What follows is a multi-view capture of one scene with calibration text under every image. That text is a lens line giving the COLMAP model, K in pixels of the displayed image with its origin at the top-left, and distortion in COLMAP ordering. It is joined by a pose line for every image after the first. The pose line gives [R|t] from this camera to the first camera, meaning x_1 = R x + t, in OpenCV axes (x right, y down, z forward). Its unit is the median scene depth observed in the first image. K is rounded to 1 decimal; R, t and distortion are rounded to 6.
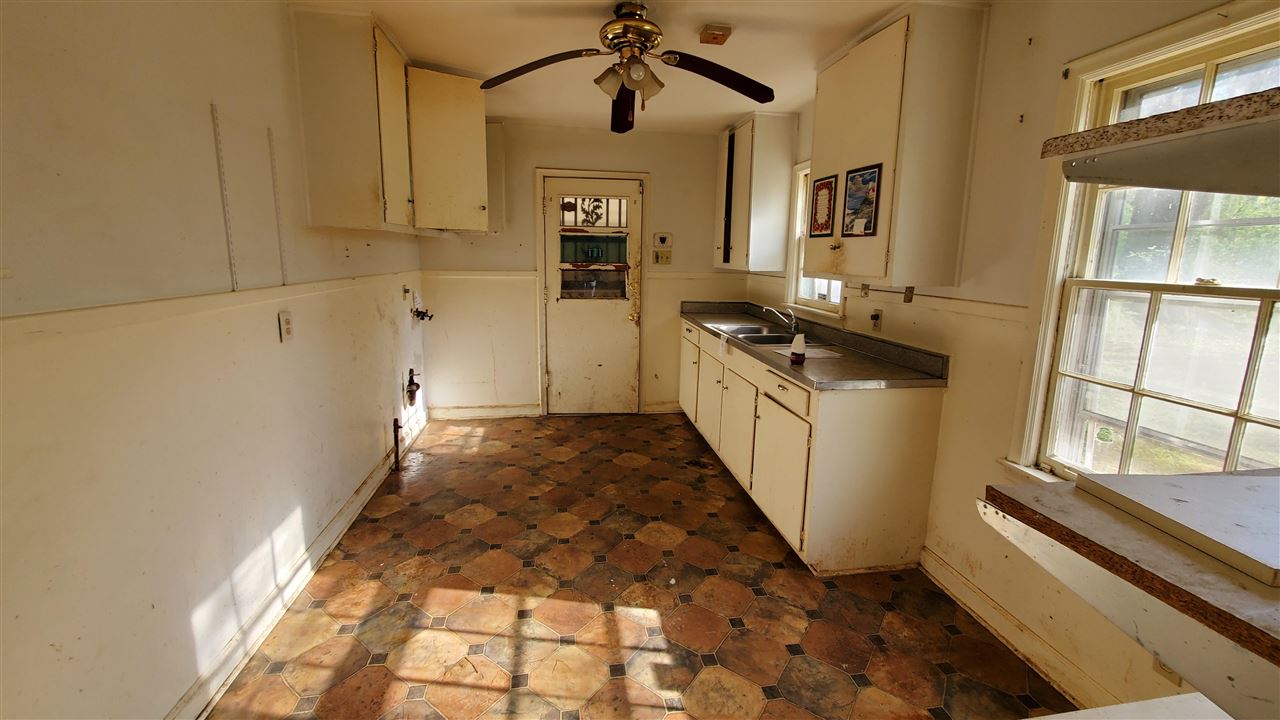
lens RADIAL K [[515.7, 0, 640.6], [0, 515.7, 340.4], [0, 0, 1]] dist [-0.001751, -0.000660]
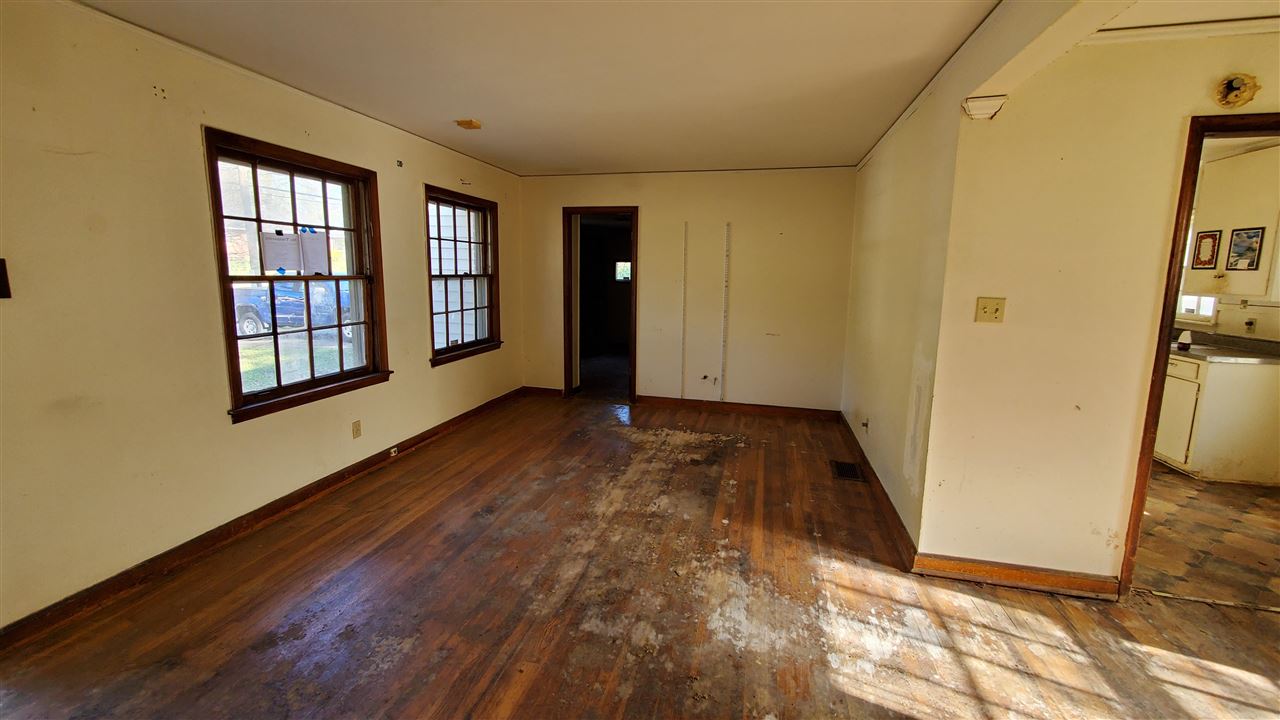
lens RADIAL K [[515.7, 0, 640.6], [0, 515.7, 340.4], [0, 0, 1]] dist [-0.001751, -0.000660]
pose [[0.922027, 0.051194, -0.383726, -0.664980], [-0.065179, 0.997596, -0.023523, 0.172547], [0.381599, 0.046700, 0.923147, -1.158247]]
